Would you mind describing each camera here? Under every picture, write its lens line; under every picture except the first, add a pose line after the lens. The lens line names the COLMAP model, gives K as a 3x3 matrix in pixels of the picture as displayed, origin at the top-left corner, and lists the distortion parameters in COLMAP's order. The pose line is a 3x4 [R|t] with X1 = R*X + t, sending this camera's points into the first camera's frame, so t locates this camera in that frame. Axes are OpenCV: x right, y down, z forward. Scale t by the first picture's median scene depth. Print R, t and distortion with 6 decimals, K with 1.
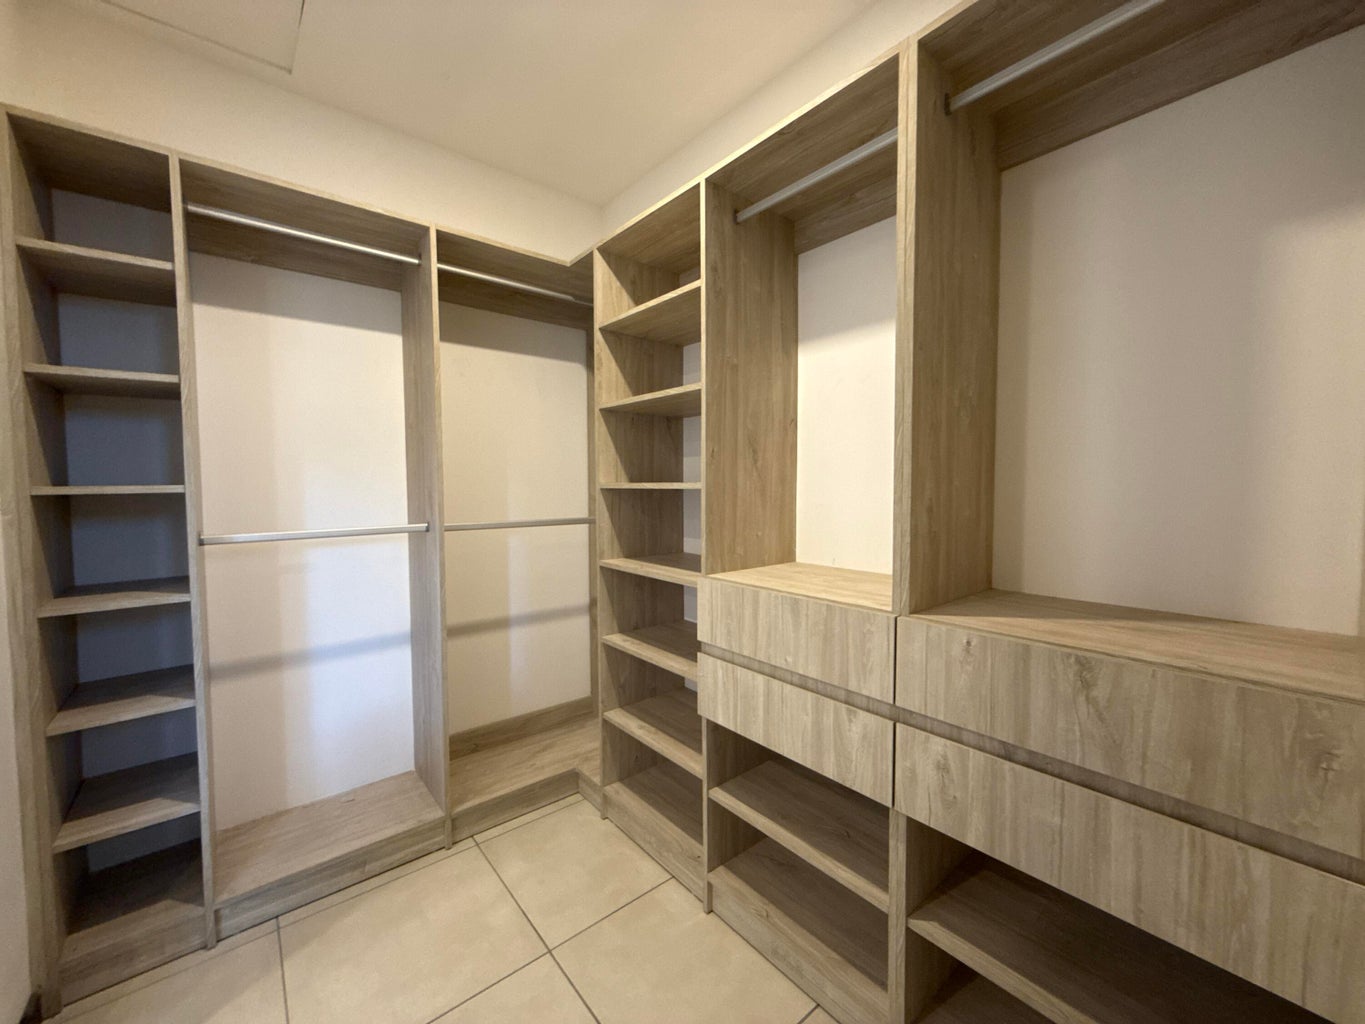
lens RADIAL K [[553.3, 0, 682.5], [0, 553.3, 512.0], [0, 0, 1]] dist [0.000366, 0.000229]
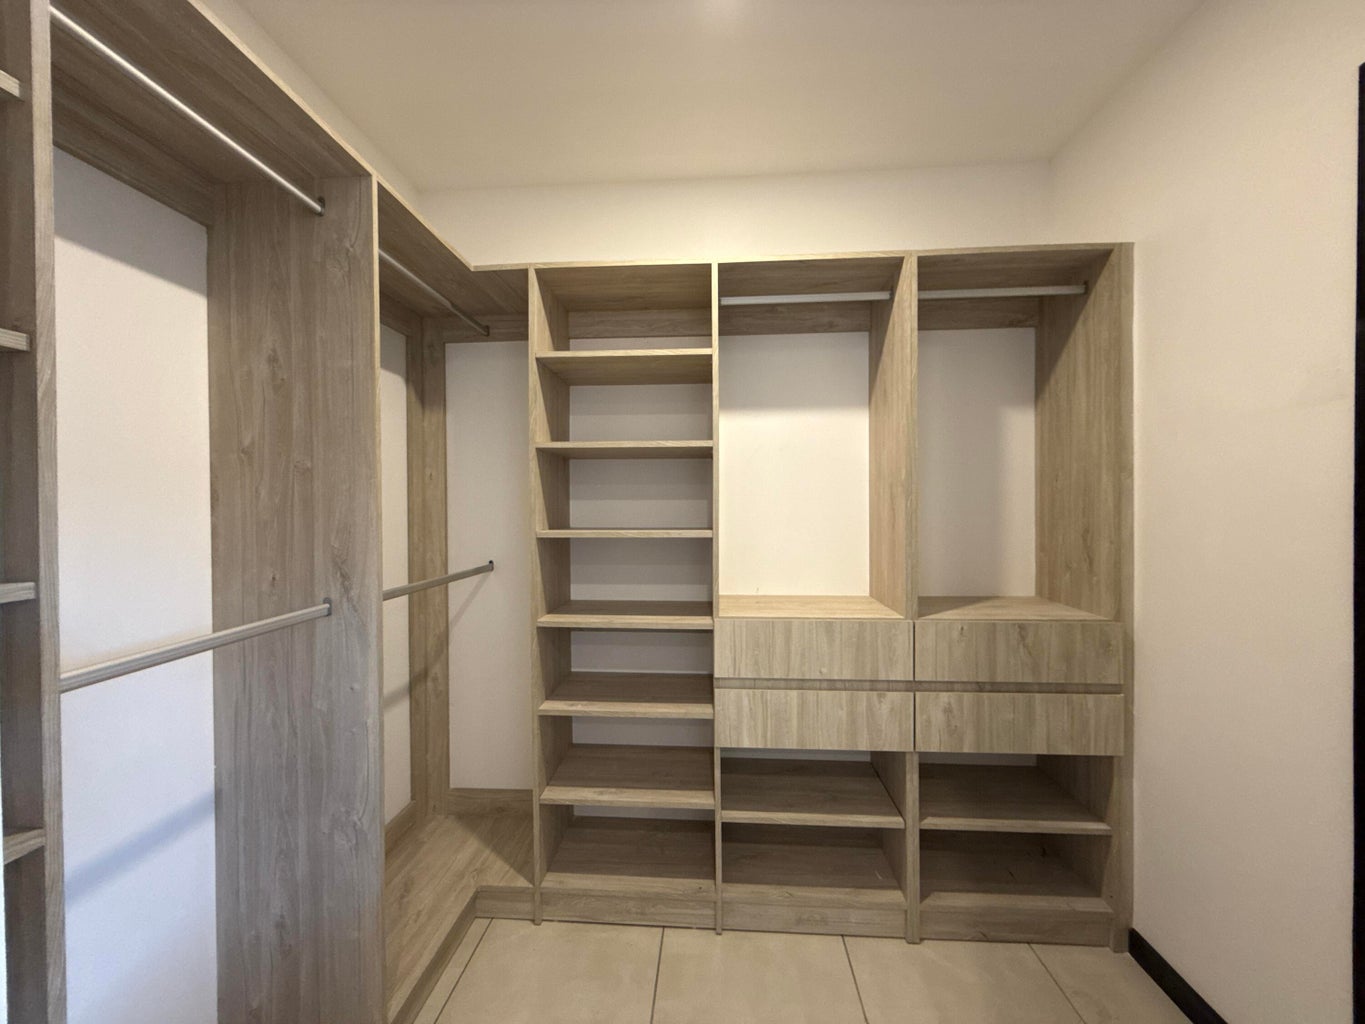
lens RADIAL K [[544.1, 0, 681.4], [0, 544.1, 510.1], [0, 0, 1]] dist [-0.001394, 0.000018]
pose [[0.681205, -0.006439, 0.732064, -0.967850], [0.040798, 0.998741, -0.029179, -0.081208], [-0.730955, 0.049743, 0.680611, 0.378026]]
